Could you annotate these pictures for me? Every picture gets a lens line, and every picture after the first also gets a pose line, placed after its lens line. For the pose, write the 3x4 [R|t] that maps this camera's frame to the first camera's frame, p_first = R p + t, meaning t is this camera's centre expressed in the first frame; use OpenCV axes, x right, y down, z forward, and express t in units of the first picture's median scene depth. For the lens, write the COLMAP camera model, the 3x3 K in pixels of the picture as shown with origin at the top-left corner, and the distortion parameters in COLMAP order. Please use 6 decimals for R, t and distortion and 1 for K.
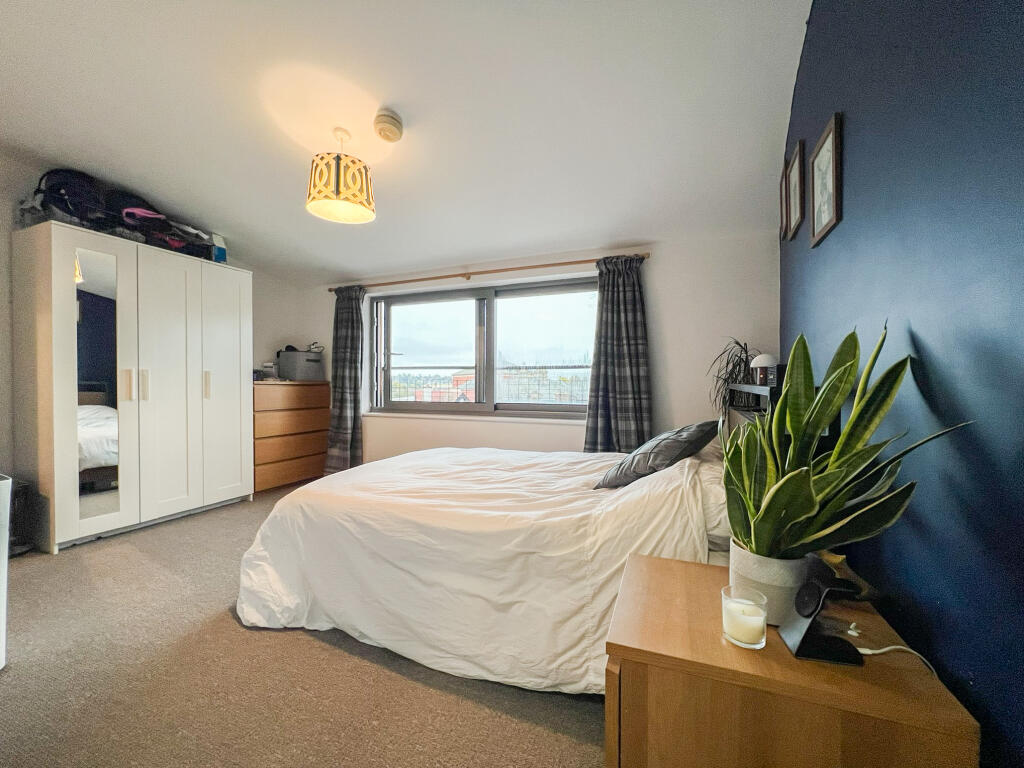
lens RADIAL K [[413.8, 0, 512.8], [0, 413.8, 383.7], [0, 0, 1]] dist [-0.002292, -0.000166]
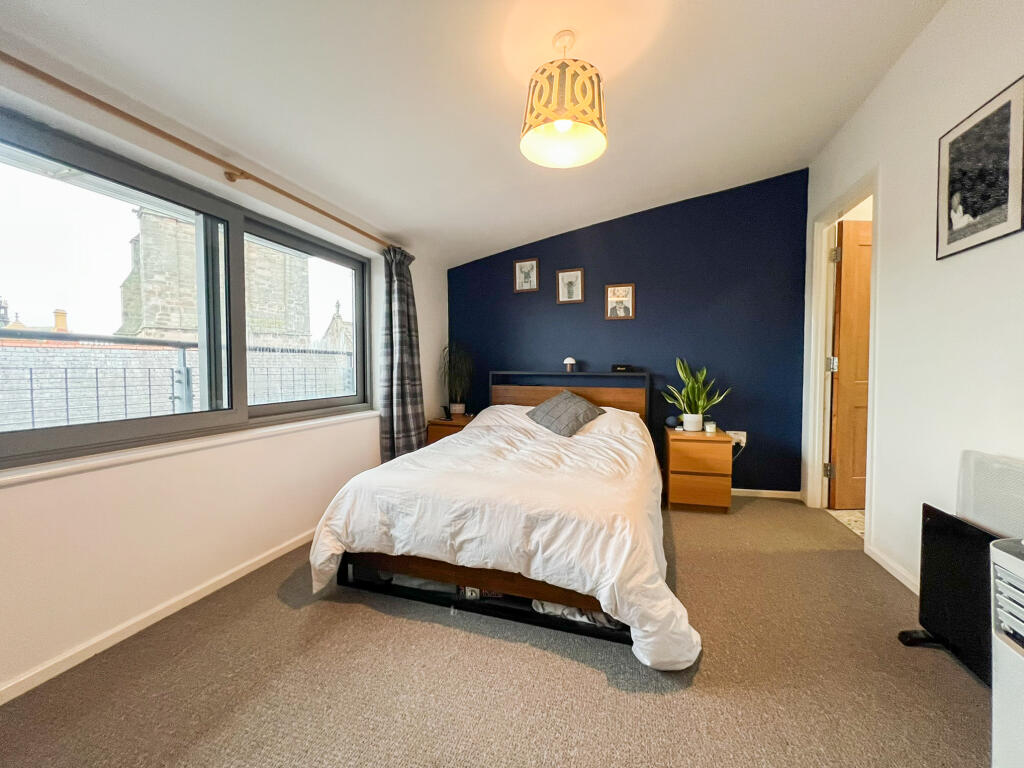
lens RADIAL K [[413.8, 0, 510.1], [0, 413.8, 381.1], [0, 0, 1]] dist [-0.002292, -0.000166]
pose [[-0.112294, -0.036808, 0.992993, -0.675564], [0.000780, 0.999310, 0.037131, -0.013045], [-0.993675, 0.004944, -0.112188, 0.694306]]
